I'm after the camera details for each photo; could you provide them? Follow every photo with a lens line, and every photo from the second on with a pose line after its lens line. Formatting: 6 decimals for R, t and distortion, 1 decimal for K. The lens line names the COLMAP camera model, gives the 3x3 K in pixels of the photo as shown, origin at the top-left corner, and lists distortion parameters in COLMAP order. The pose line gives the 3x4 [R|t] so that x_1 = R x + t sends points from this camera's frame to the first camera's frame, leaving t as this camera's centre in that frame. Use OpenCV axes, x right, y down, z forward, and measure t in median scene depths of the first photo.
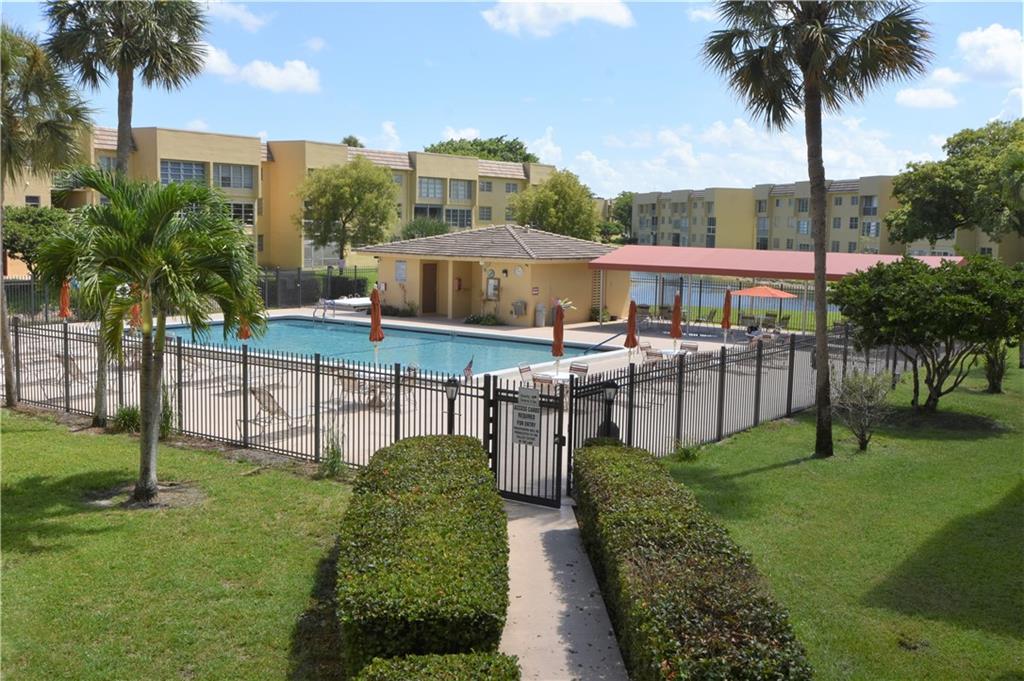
lens RADIAL K [[1019.2, 0, 508.8], [0, 1019.2, 362.9], [0, 0, 1]] dist [0.020296, -0.001657]
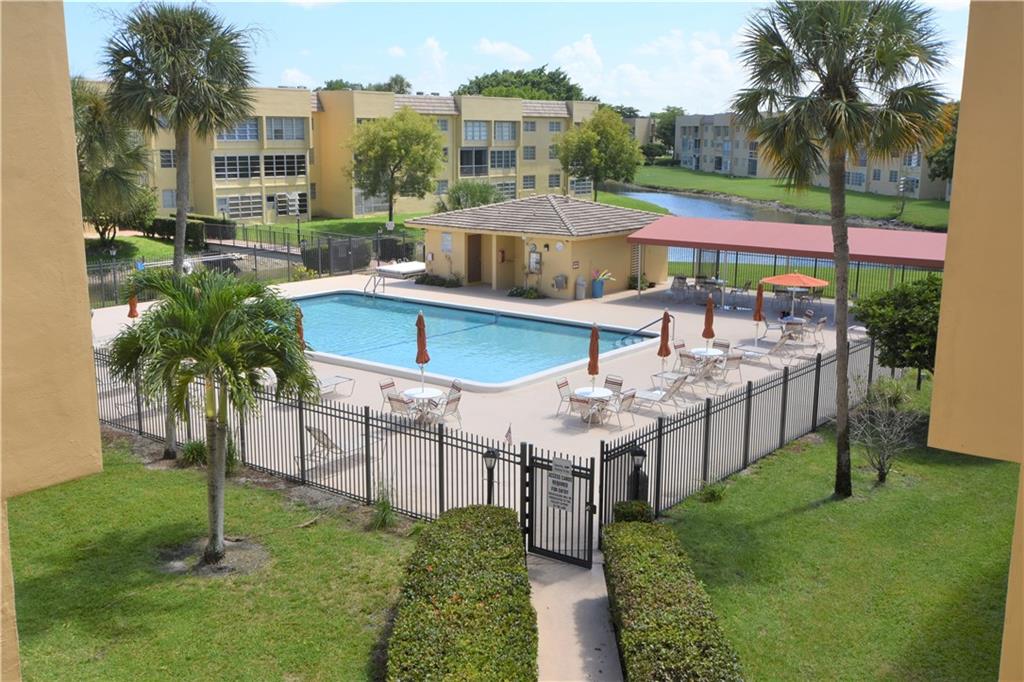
lens RADIAL K [[983.4, 0, 512.8], [0, 983.4, 361.3], [0, 0, 1]] dist [0.019497, 0.004679]
pose [[0.999040, -0.007129, -0.043235, 0.009201], [0.010674, 0.996549, 0.082318, -0.112379], [0.042499, -0.082700, 0.995668, -0.019091]]
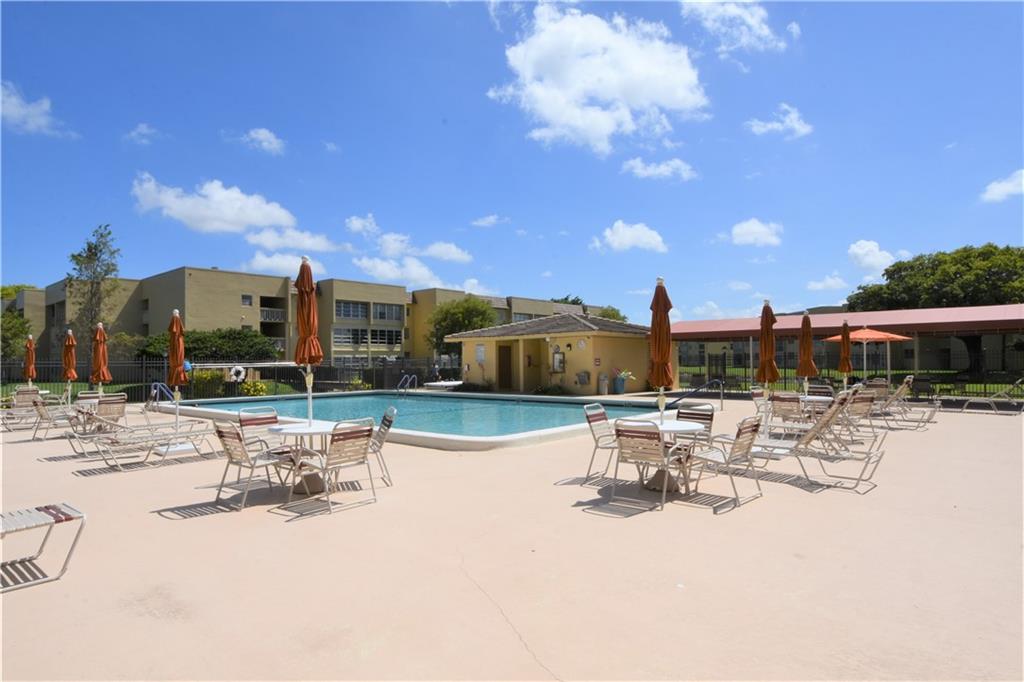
lens RADIAL K [[589.1, 0, 514.8], [0, 589.1, 344.3], [0, 0, 1]] dist [0.001447, 0.000216]
pose [[0.994191, -0.034209, -0.102050, 0.006501], [0.017515, 0.986930, -0.160198, 0.020064], [0.106197, 0.157480, 0.981796, 0.745346]]
